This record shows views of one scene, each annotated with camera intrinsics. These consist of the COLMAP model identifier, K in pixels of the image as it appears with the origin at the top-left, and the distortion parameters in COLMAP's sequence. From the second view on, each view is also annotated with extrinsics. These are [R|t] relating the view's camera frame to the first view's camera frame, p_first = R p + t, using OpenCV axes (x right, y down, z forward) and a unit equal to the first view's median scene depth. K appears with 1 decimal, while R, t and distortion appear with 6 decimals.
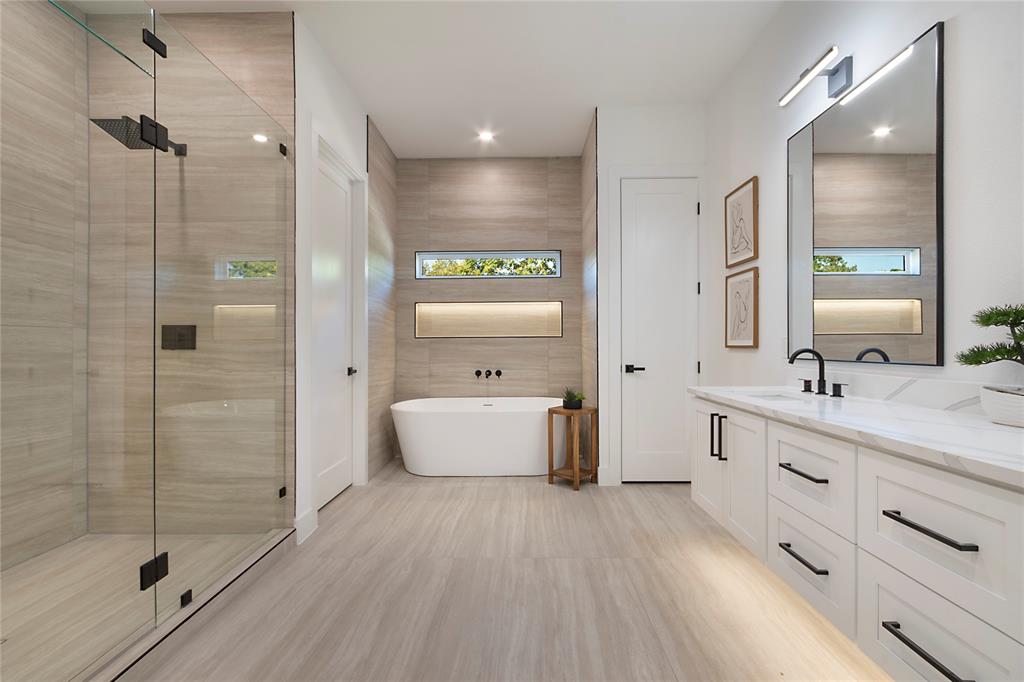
lens RADIAL K [[452.1, 0, 511.2], [0, 452.1, 351.5], [0, 0, 1]] dist [-0.009839, 0.002209]
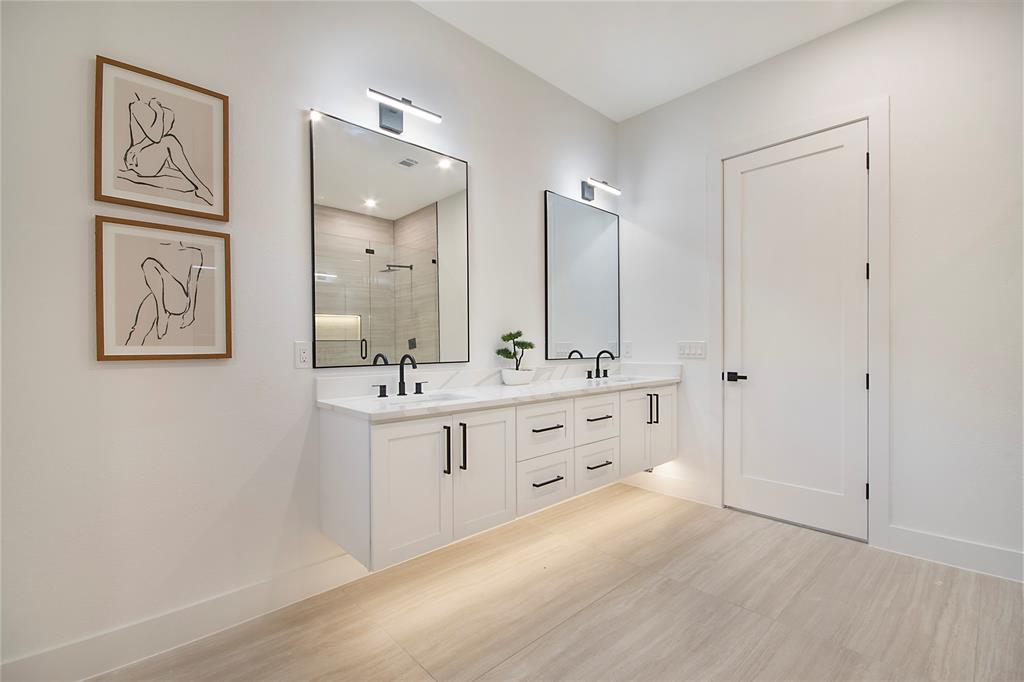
lens RADIAL K [[452.1, 0, 509.3], [0, 452.1, 339.3], [0, 0, 1]] dist [-0.009839, 0.002209]
pose [[-0.691684, -0.004171, 0.722189, -0.327559], [-0.002735, 0.999991, 0.003156, -0.051444], [-0.722195, 0.000208, -0.691689, 1.676586]]
